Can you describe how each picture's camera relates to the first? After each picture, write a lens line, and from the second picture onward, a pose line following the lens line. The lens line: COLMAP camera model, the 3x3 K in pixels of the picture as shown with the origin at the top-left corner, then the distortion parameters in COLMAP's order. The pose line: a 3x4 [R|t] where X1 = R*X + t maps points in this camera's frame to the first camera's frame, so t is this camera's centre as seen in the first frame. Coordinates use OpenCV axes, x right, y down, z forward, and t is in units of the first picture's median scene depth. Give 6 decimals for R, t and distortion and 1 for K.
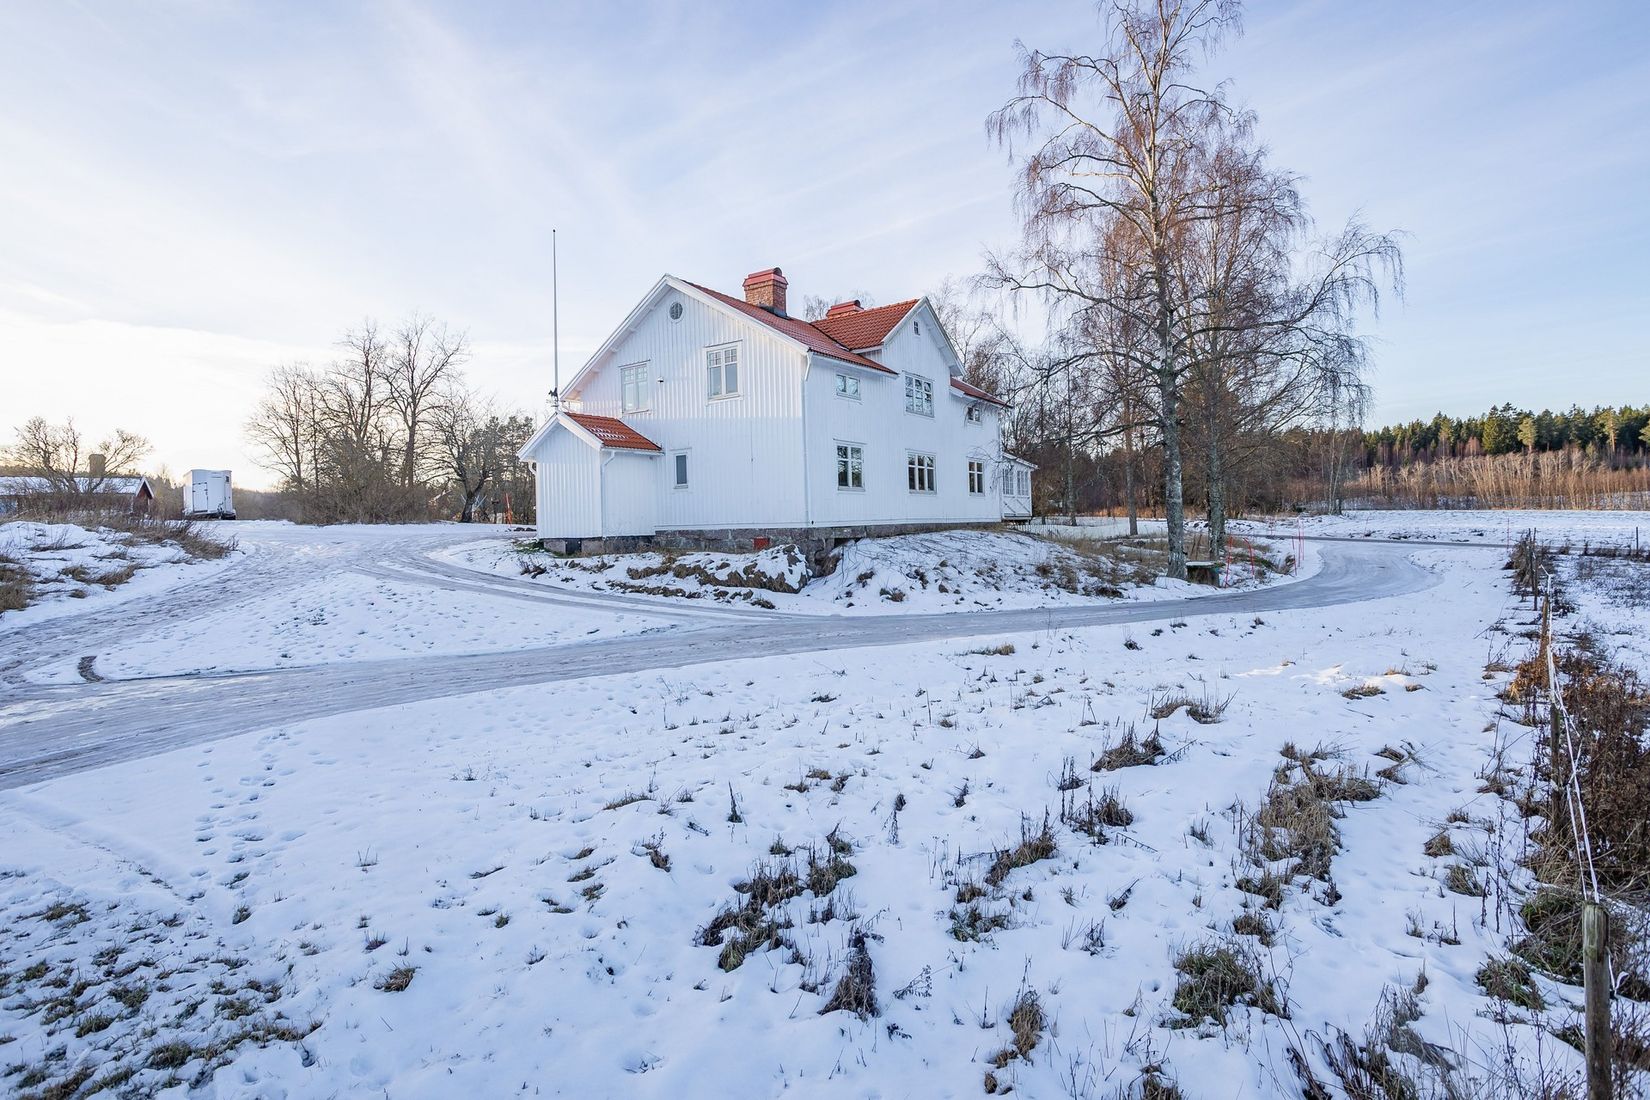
lens RADIAL K [[839.4, 0, 814.9], [0, 839.4, 537.5], [0, 0, 1]] dist [-0.049956, 0.031645]
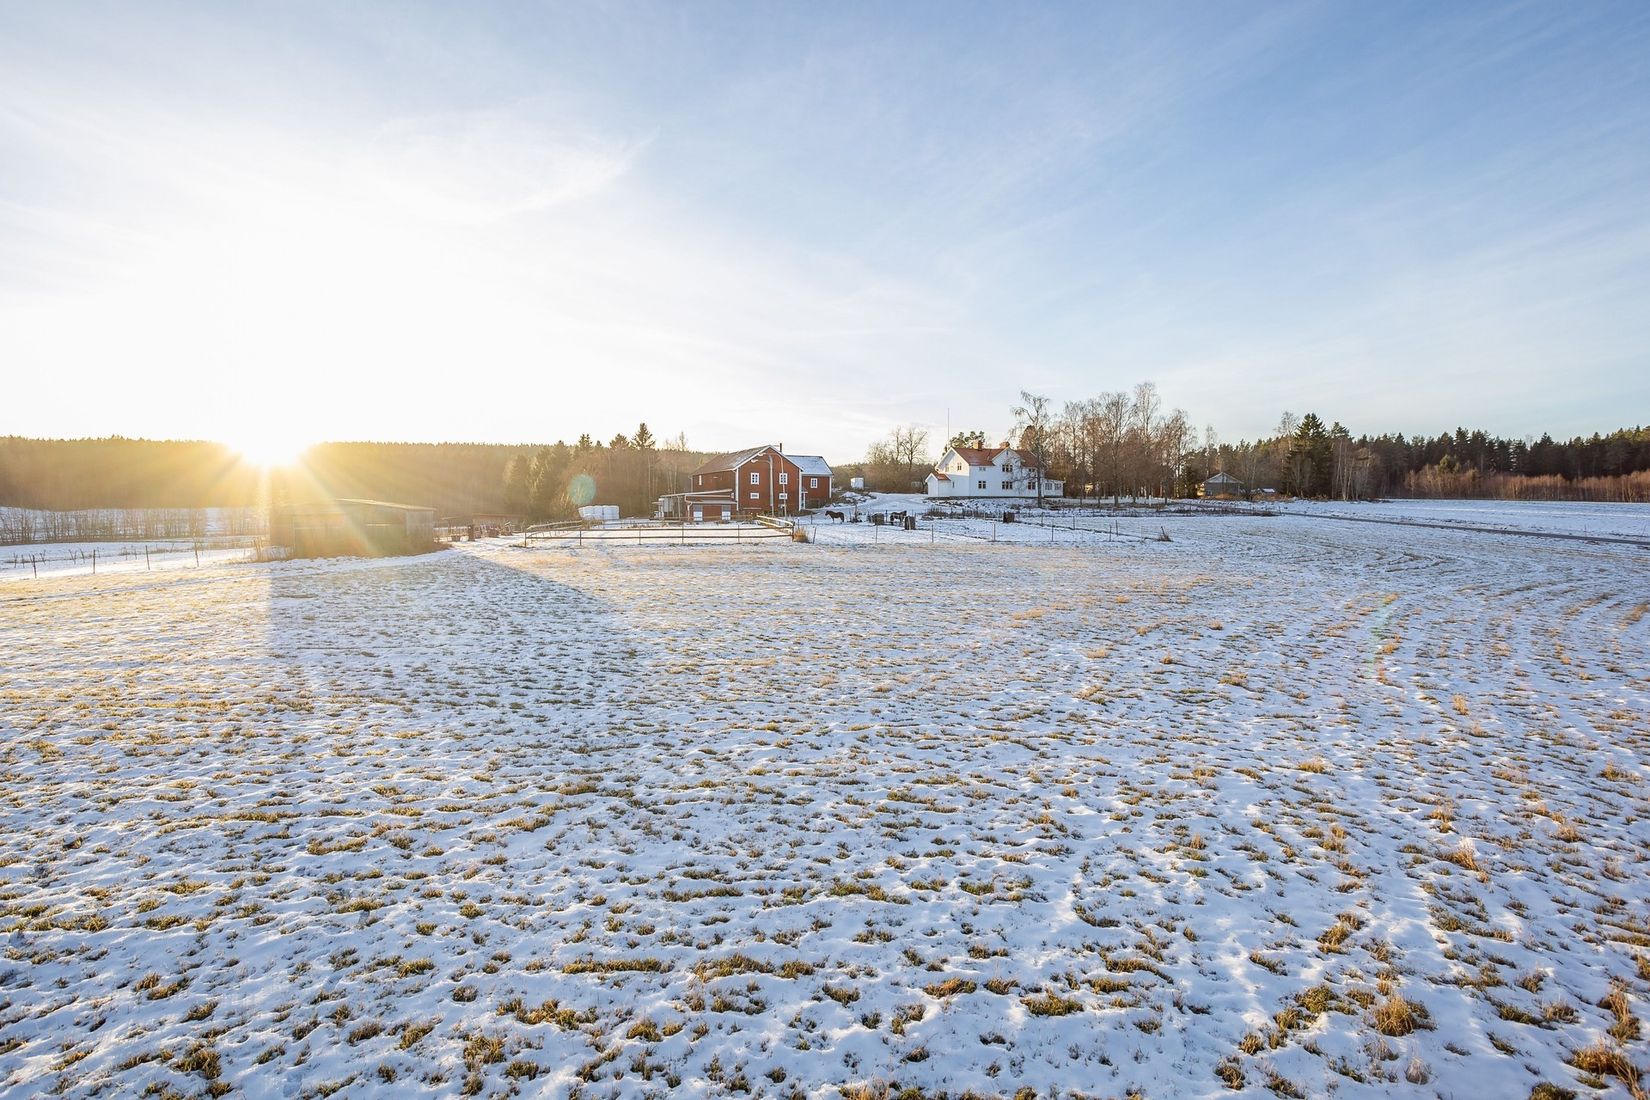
lens RADIAL K [[839.4, 0, 814.9], [0, 839.4, 537.5], [0, 0, 1]] dist [-0.049956, 0.031645]
pose [[0.838547, 0.048893, -0.542631, 1.970722], [-0.033169, 0.998699, 0.038729, 0.075547], [0.543819, -0.014477, 0.839078, -3.873083]]
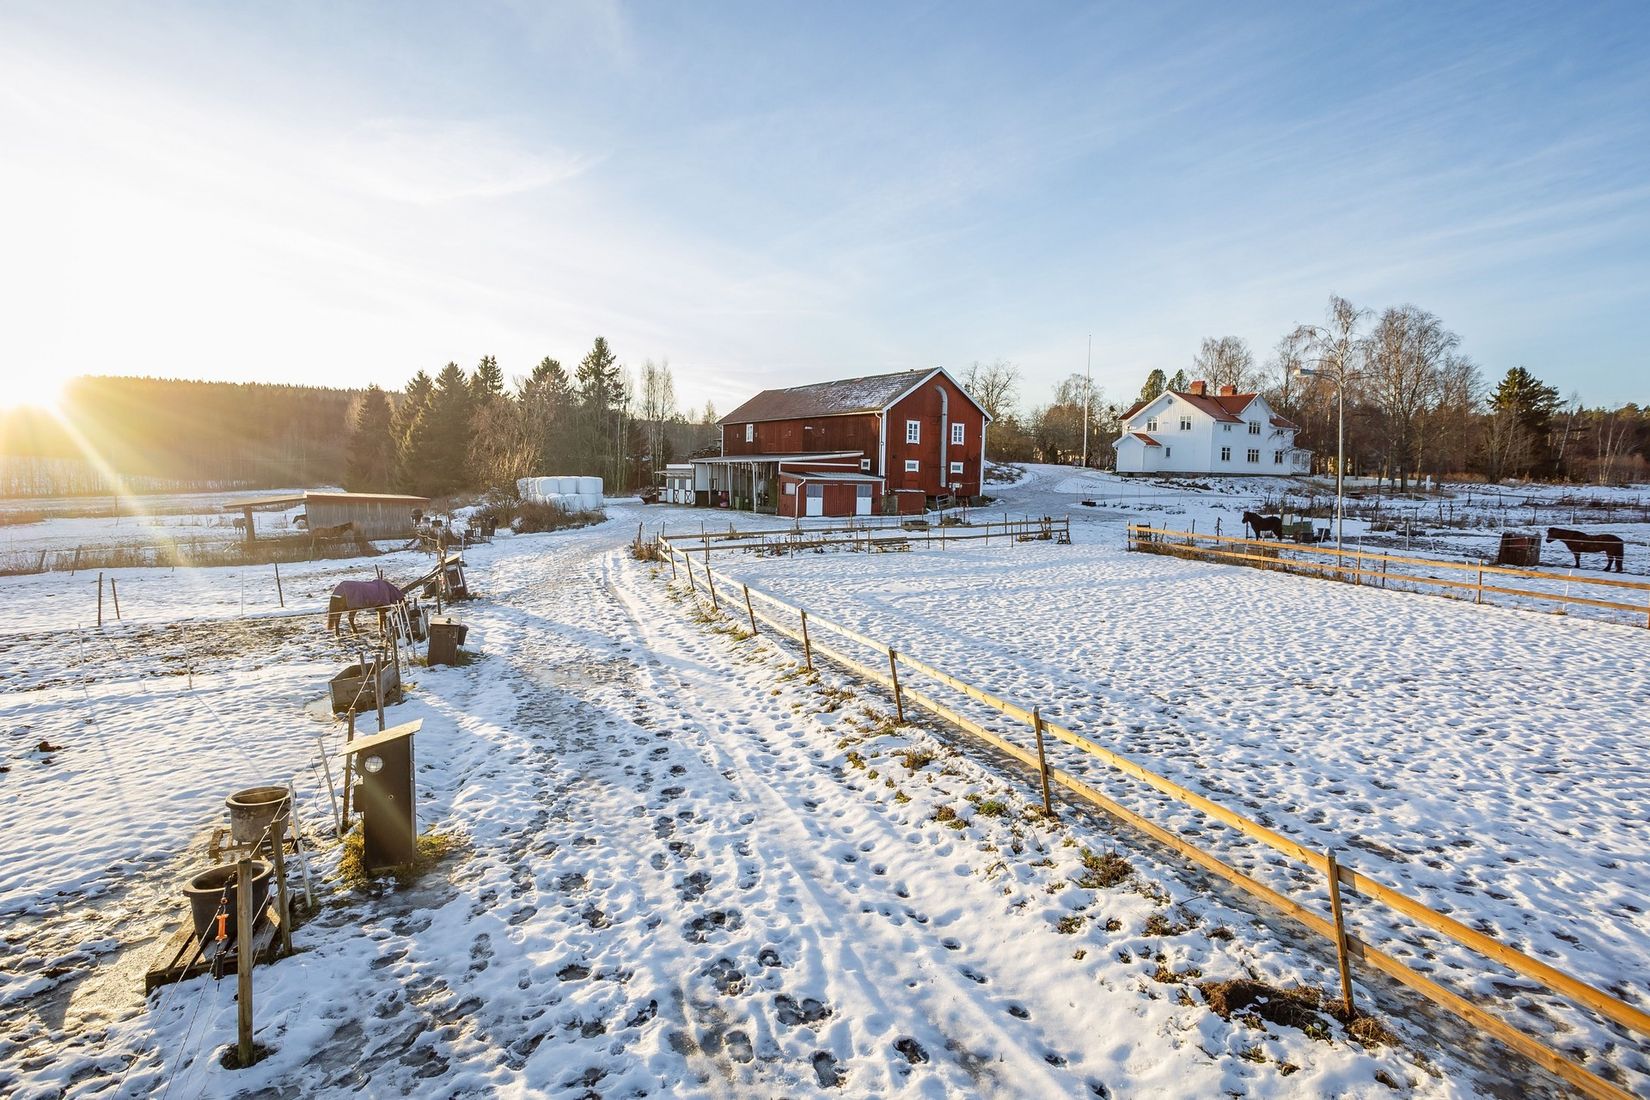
lens RADIAL K [[839.4, 0, 814.9], [0, 839.4, 537.5], [0, 0, 1]] dist [-0.049956, 0.031645]
pose [[0.920748, 0.077919, -0.382298, -0.160478], [-0.052492, 0.995686, 0.076513, 0.069935], [0.386611, -0.050382, 0.920866, -2.447628]]
